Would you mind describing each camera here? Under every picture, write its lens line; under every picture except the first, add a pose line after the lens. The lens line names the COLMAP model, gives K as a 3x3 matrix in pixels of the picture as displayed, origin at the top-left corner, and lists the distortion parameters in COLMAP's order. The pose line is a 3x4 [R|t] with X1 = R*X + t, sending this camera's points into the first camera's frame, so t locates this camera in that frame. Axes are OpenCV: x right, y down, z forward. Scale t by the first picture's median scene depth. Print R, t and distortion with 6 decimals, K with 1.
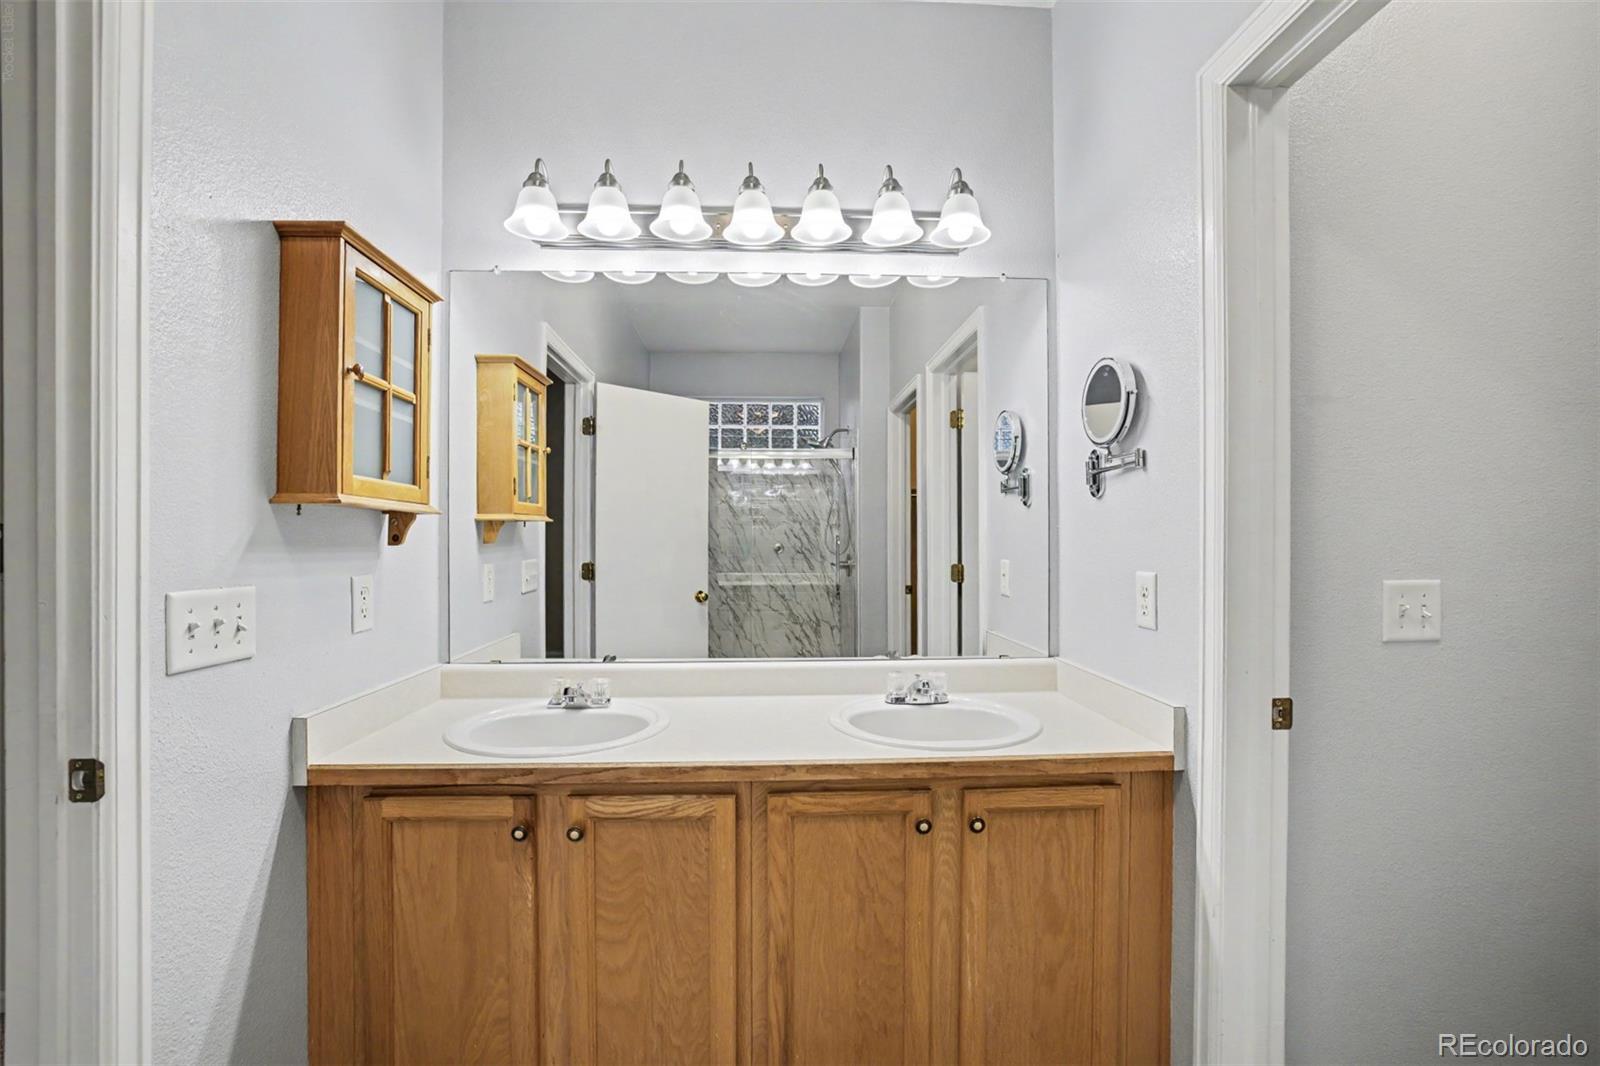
lens RADIAL K [[692.3, 0, 794.6], [0, 692.3, 540.9], [0, 0, 1]] dist [-0.045322, 0.019303]
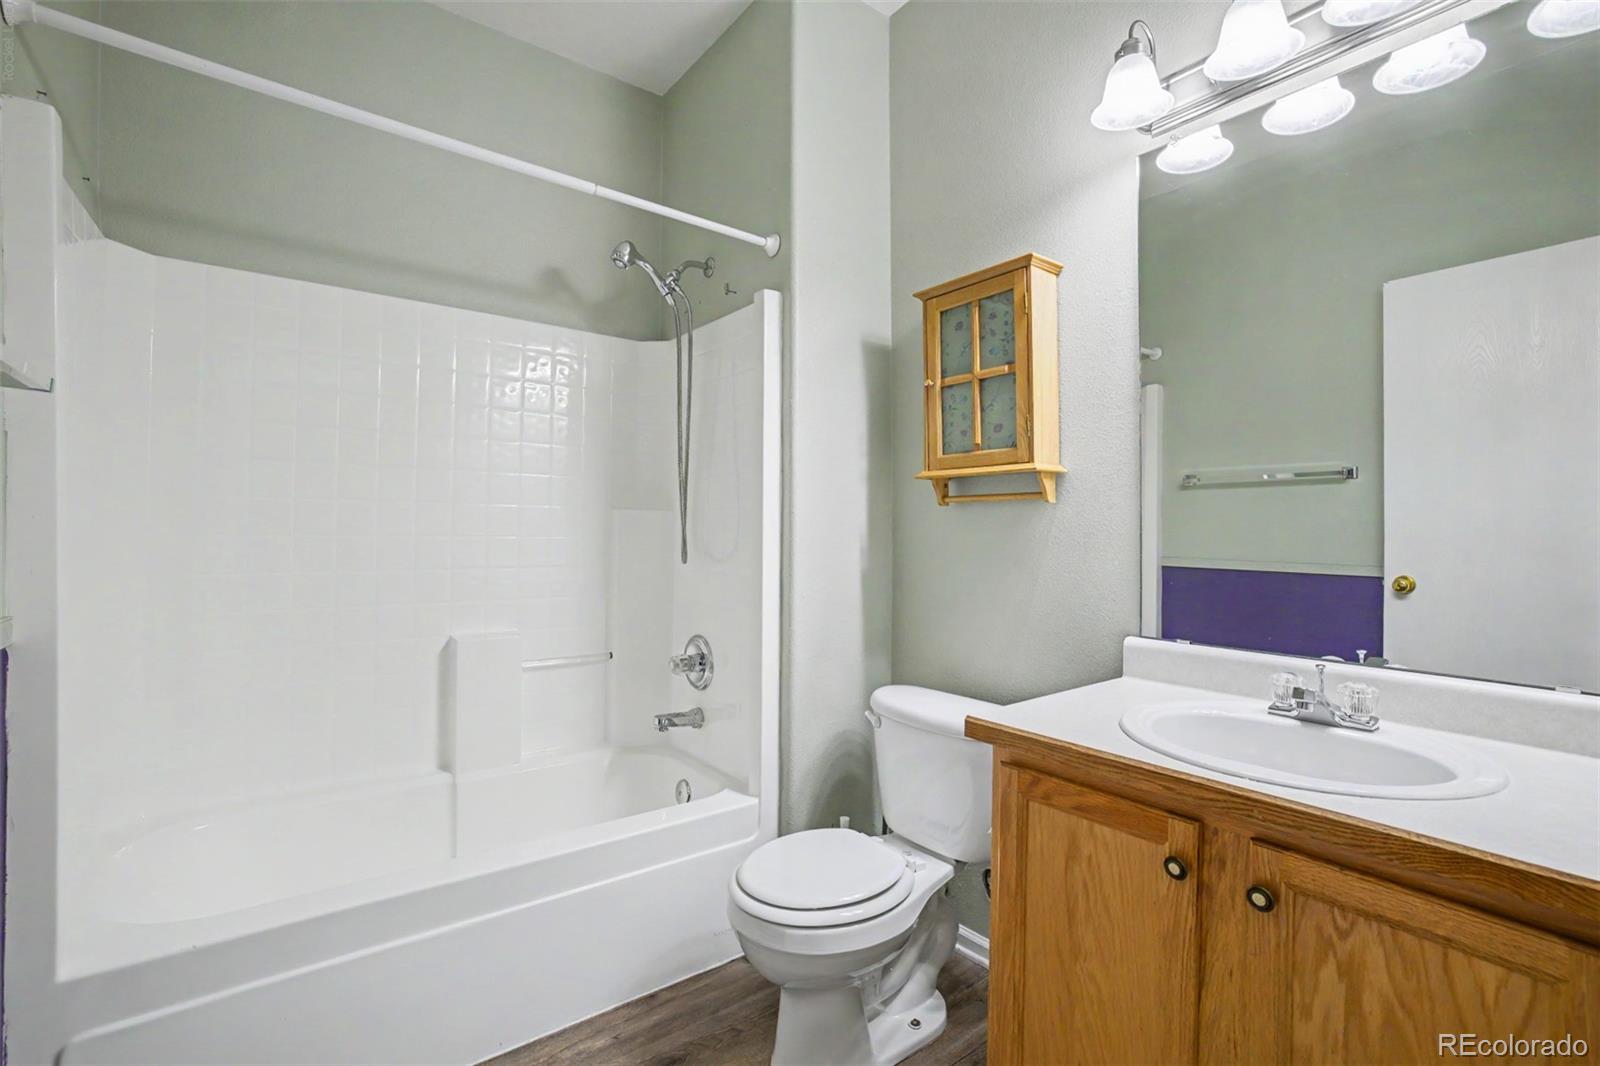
lens RADIAL K [[692.3, 0, 794.6], [0, 692.3, 540.9], [0, 0, 1]] dist [-0.045322, 0.019303]
pose [[0.510397, -0.005712, -0.859920, 0.486475], [0.010363, 0.999946, -0.000491, 0.053719], [0.859876, -0.008661, 0.510429, 0.226039]]
